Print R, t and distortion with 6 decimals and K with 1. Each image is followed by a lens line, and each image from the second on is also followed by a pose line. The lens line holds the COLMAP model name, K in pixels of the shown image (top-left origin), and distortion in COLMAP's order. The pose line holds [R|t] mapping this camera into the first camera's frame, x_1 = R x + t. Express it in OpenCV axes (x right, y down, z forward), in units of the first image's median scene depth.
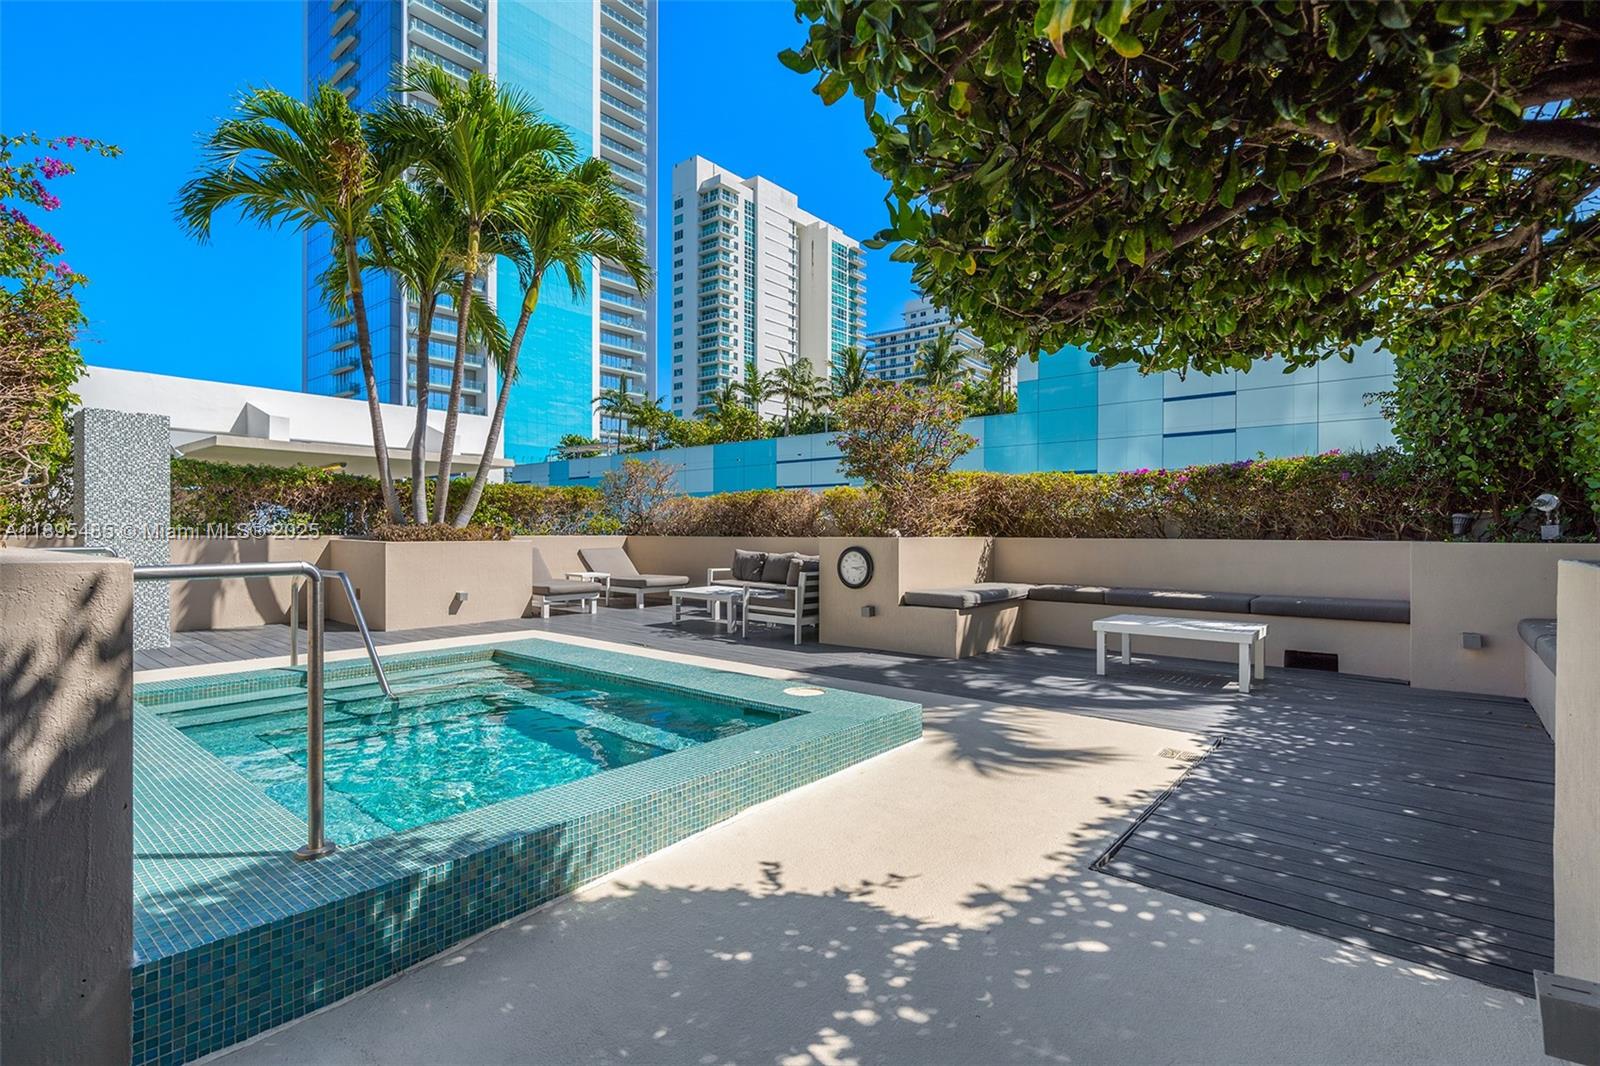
lens RADIAL K [[761.2, 0, 791.2], [0, 761.2, 531.1], [0, 0, 1]] dist [0.000071, -0.001025]
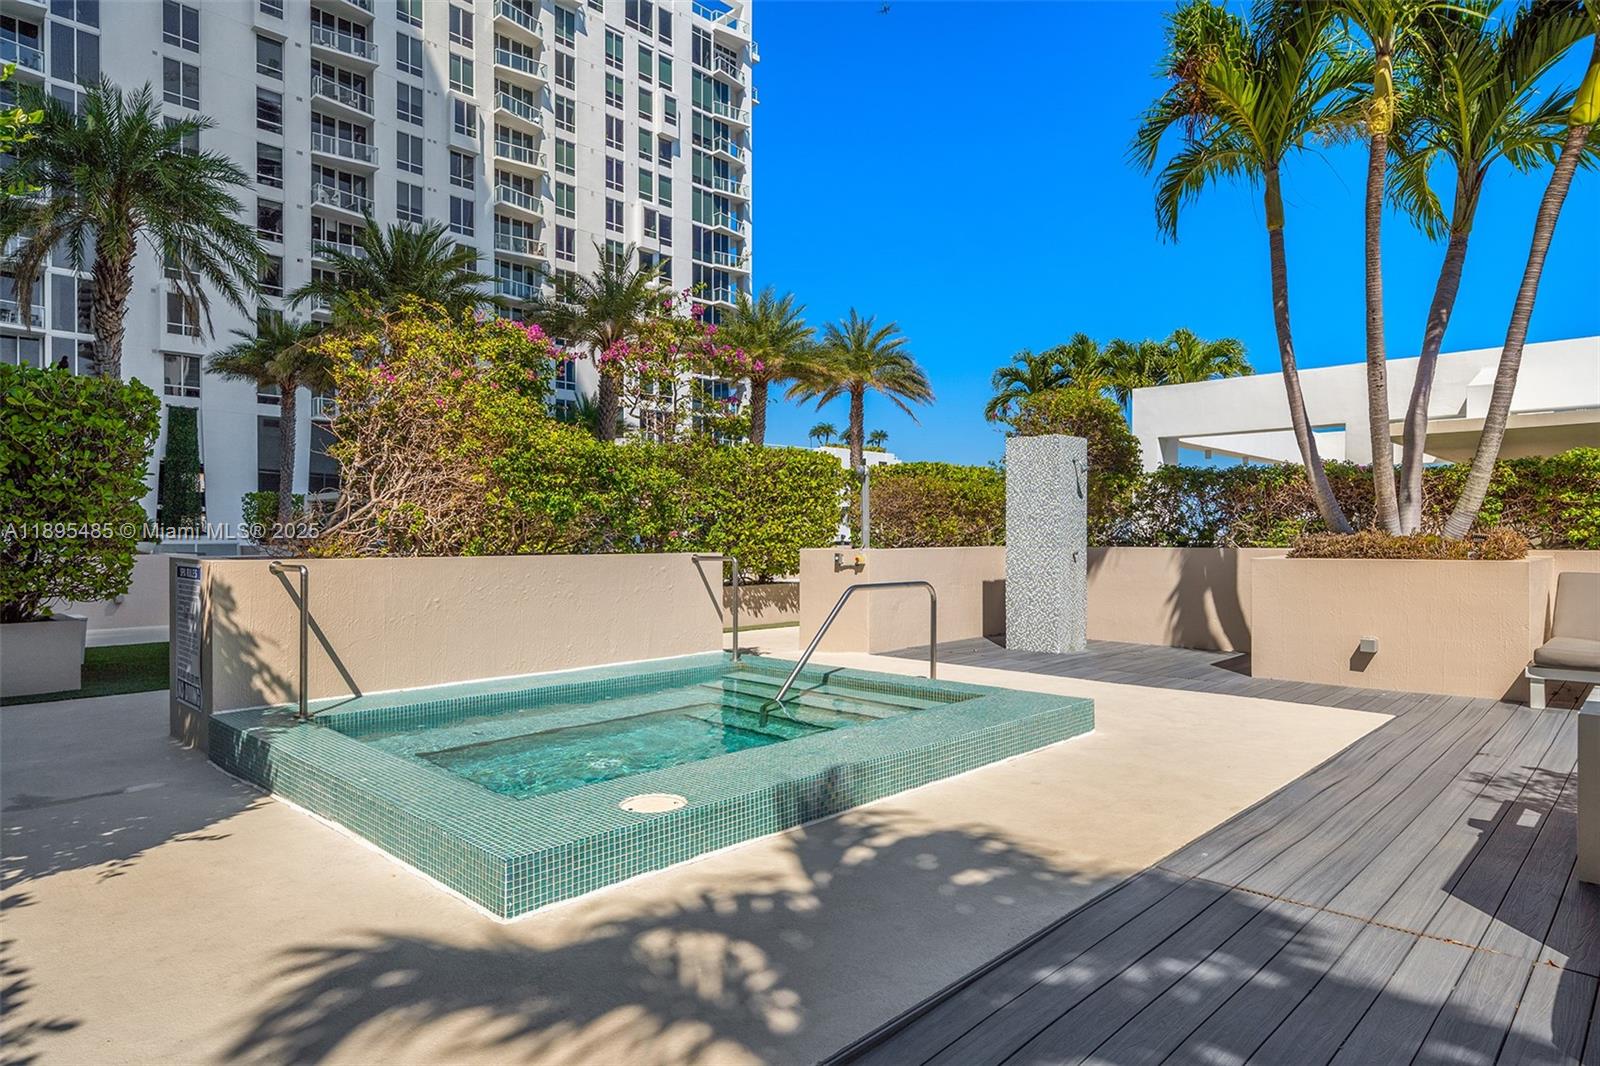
lens RADIAL K [[927.9, 0, 800.5], [0, 927.9, 537.8], [0, 0, 1]] dist [-0.008200, -0.003954]
pose [[-0.074772, -0.010658, -0.997144, 1.316874], [0.002950, 0.999936, -0.010909, 0.006546], [0.997196, -0.003757, -0.074736, 2.007490]]
